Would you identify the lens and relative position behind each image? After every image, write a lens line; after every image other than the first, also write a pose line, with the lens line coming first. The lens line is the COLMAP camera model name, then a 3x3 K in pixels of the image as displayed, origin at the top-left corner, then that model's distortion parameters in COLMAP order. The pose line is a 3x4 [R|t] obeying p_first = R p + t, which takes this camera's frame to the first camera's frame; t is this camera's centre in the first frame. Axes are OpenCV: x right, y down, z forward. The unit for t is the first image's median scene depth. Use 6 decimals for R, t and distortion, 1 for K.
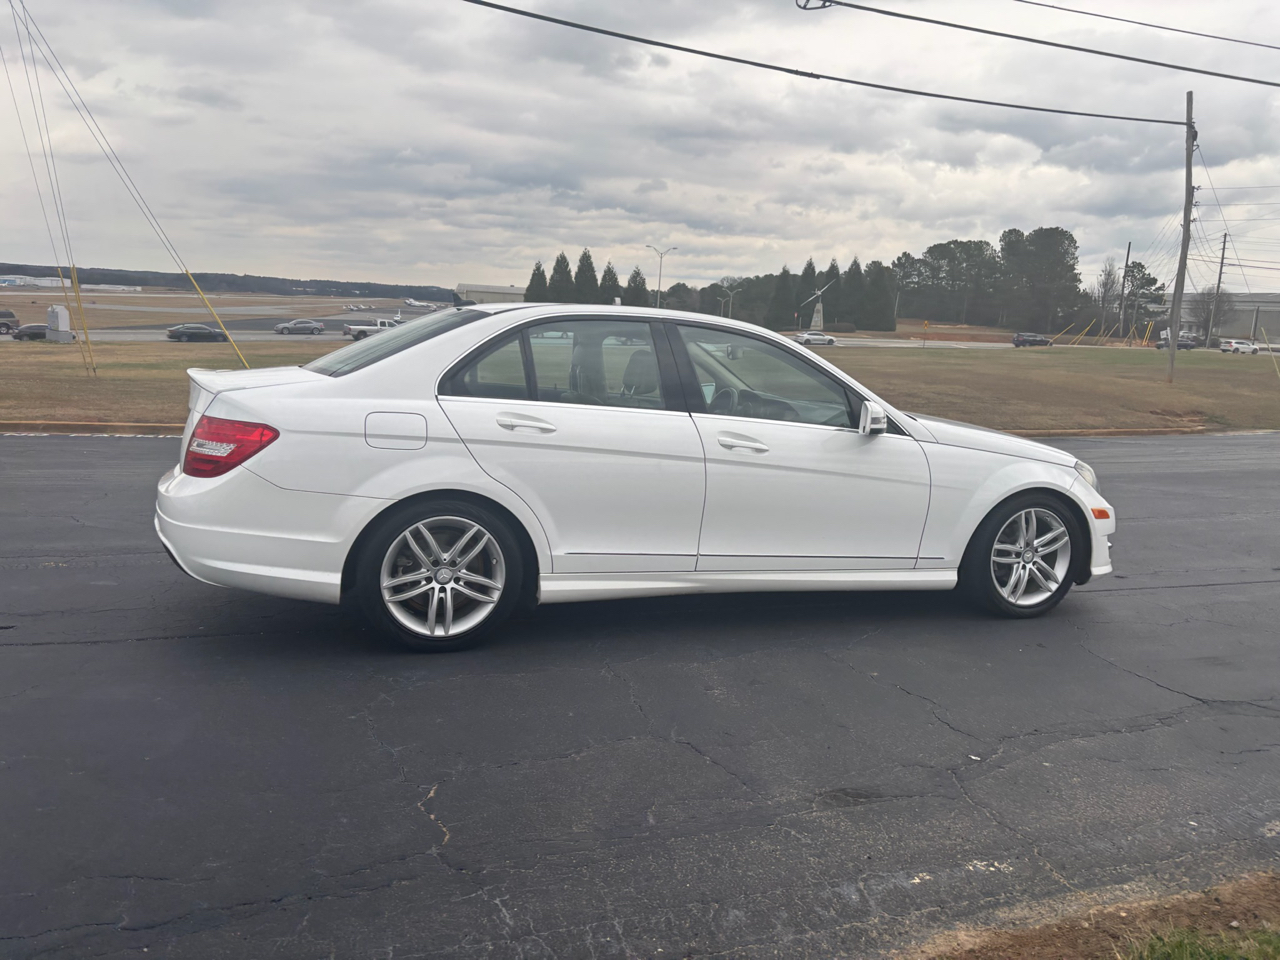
lens RADIAL K [[970.7, 0, 637.5], [0, 970.7, 471.9], [0, 0, 1]] dist [0.043961, -0.052192]
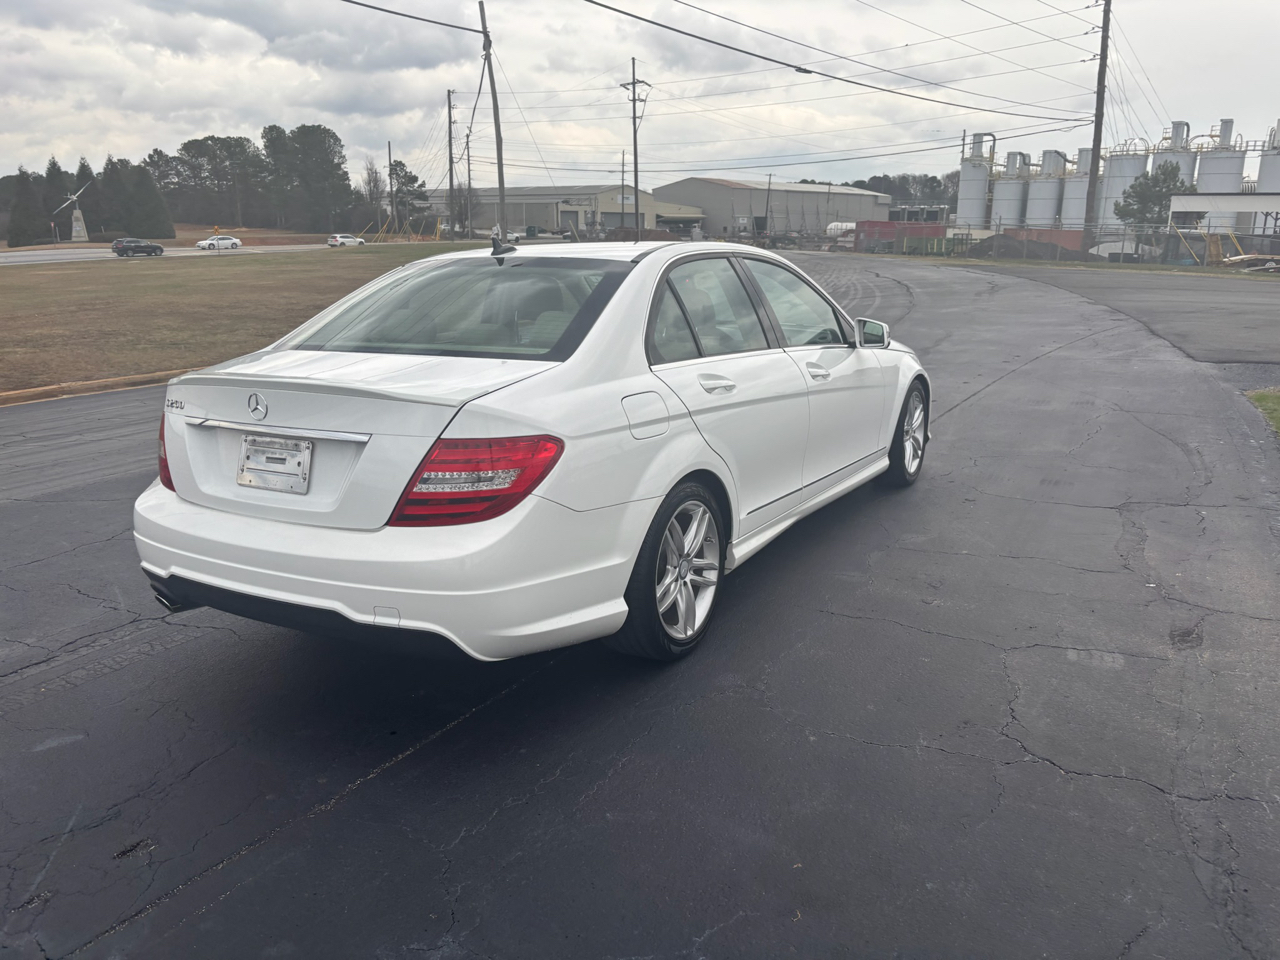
lens RADIAL K [[970.7, 0, 636.9], [0, 970.7, 475.5], [0, 0, 1]] dist [0.043961, -0.052192]
pose [[0.758380, -0.207207, 0.618001, -0.094780], [0.143833, 0.977954, 0.151389, -0.014387], [-0.635745, -0.025921, 0.771464, 0.044397]]
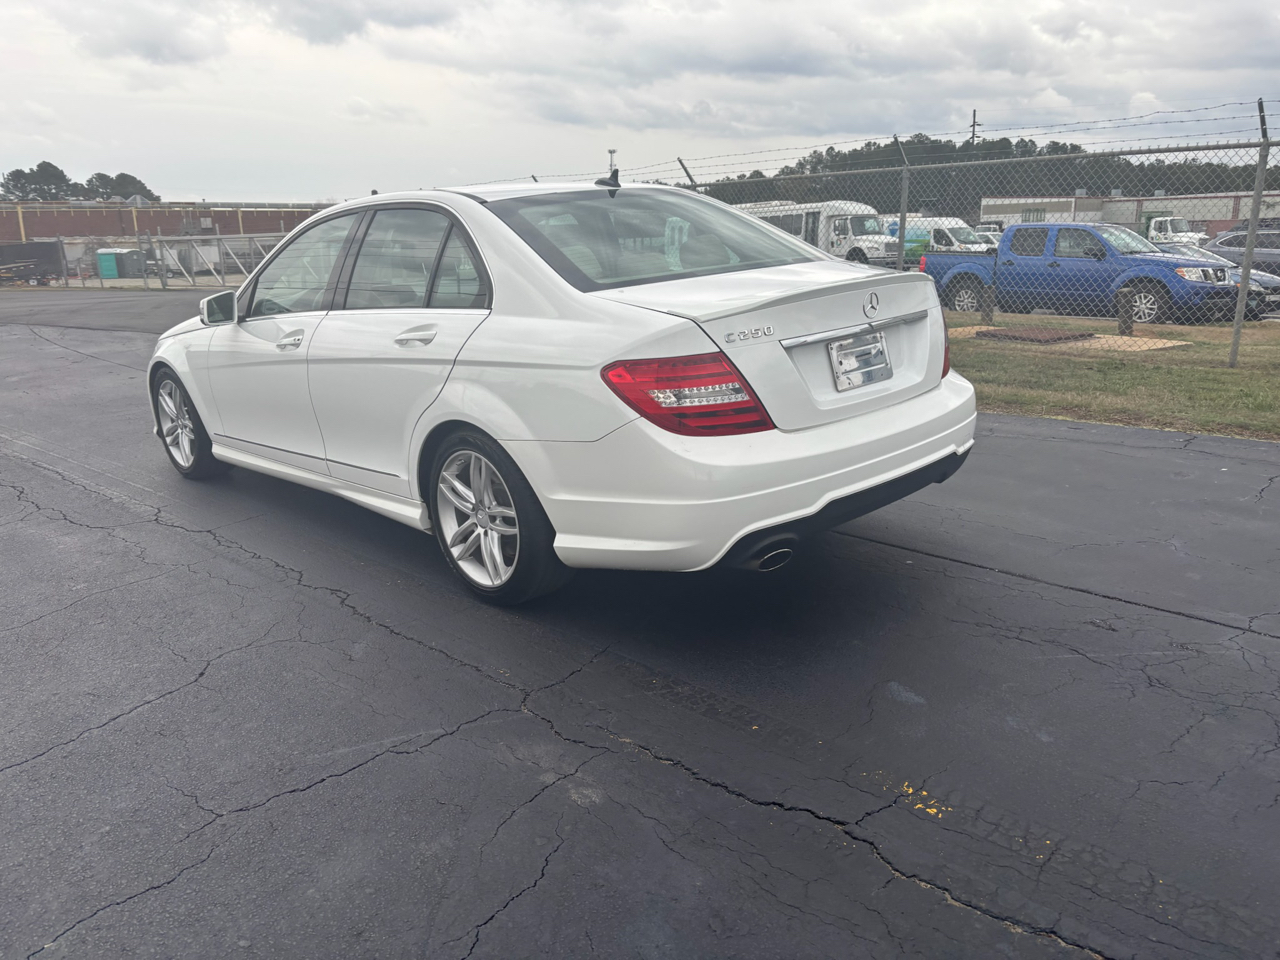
lens RADIAL K [[970.7, 0, 634.4], [0, 970.7, 479.2], [0, 0, 1]] dist [0.043961, -0.052192]
pose [[-0.421327, -0.261832, 0.868290, -0.144366], [0.151477, 0.923651, 0.352028, -0.034285], [-0.894169, 0.279845, -0.349497, 0.200096]]
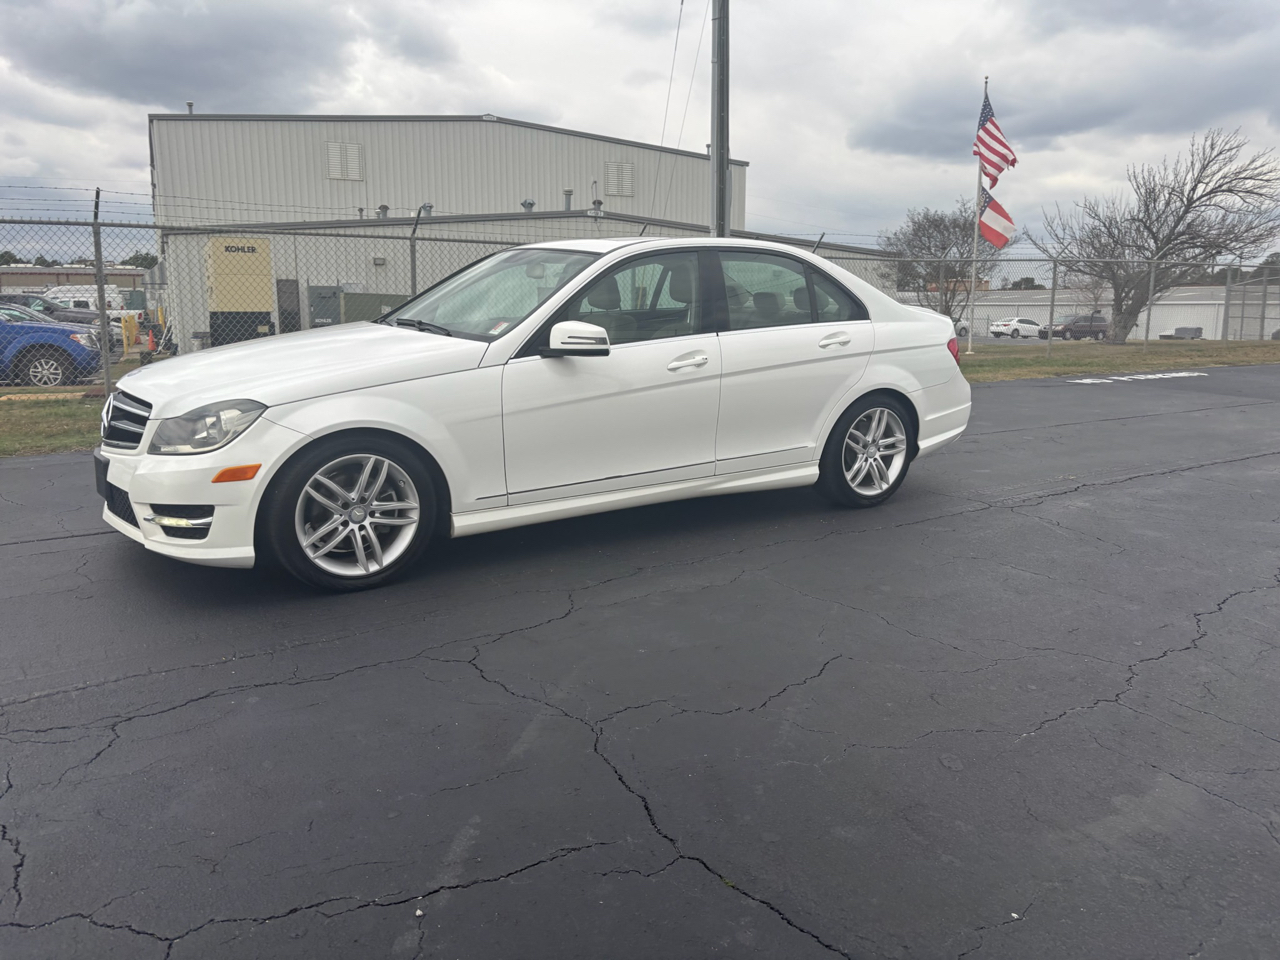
lens RADIAL K [[970.7, 0, 632.8], [0, 970.7, 482.5], [0, 0, 1]] dist [0.043961, -0.052192]
pose [[-0.968428, -0.007983, -0.249165, 0.041290], [-0.092126, 0.940196, 0.327941, -0.042086], [0.231646, 0.340542, -0.911247, 0.328523]]
